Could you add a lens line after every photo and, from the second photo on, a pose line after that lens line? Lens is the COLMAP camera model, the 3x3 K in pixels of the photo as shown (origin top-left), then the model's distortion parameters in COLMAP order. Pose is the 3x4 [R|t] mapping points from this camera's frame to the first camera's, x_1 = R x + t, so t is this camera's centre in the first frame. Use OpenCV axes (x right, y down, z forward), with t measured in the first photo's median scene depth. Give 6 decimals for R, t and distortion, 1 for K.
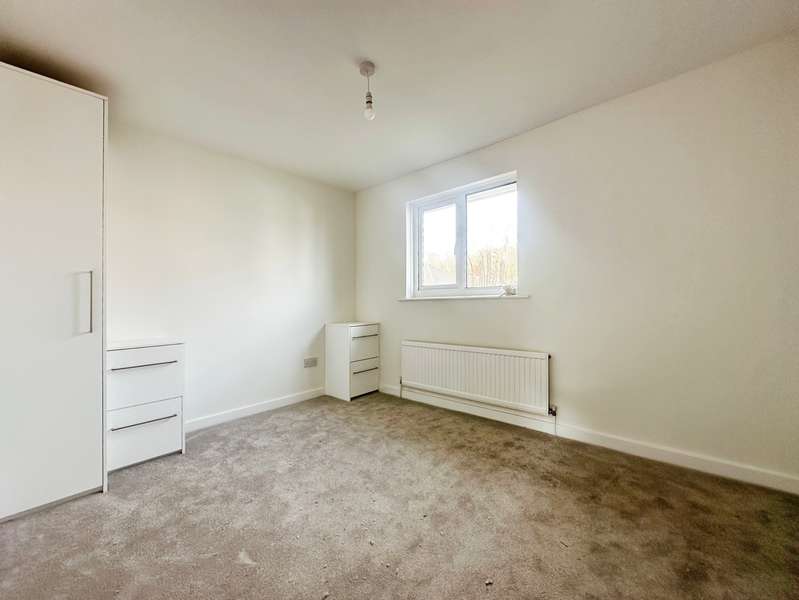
lens RADIAL K [[319.1, 0, 399.5], [0, 319.1, 300.0], [0, 0, 1]] dist [0.001512, 0.000337]
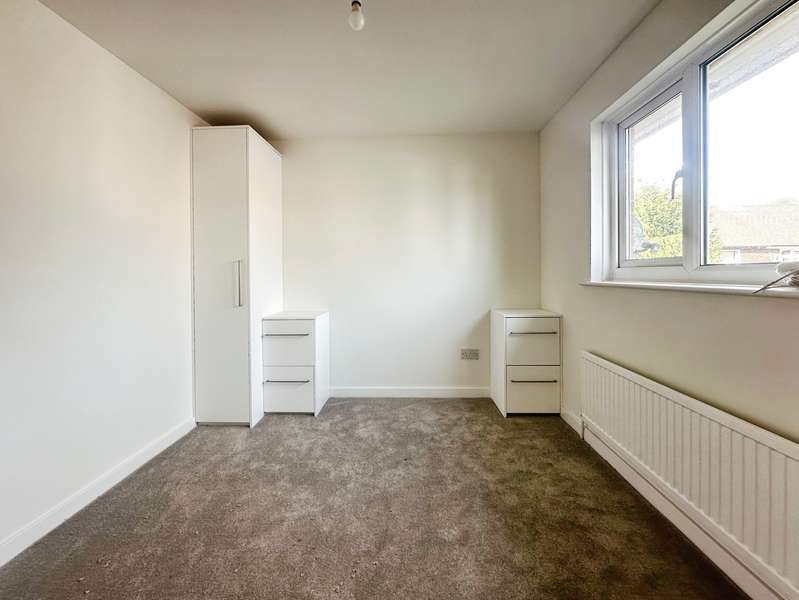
lens RADIAL K [[327.1, 0, 394.3], [0, 327.1, 284.1], [0, 0, 1]] dist [-0.002217, -0.000033]
pose [[0.645522, 0.038031, -0.762794, 0.286374], [-0.000041, 0.998761, 0.049761, -0.034457], [0.763742, -0.032090, 0.644724, 0.376126]]
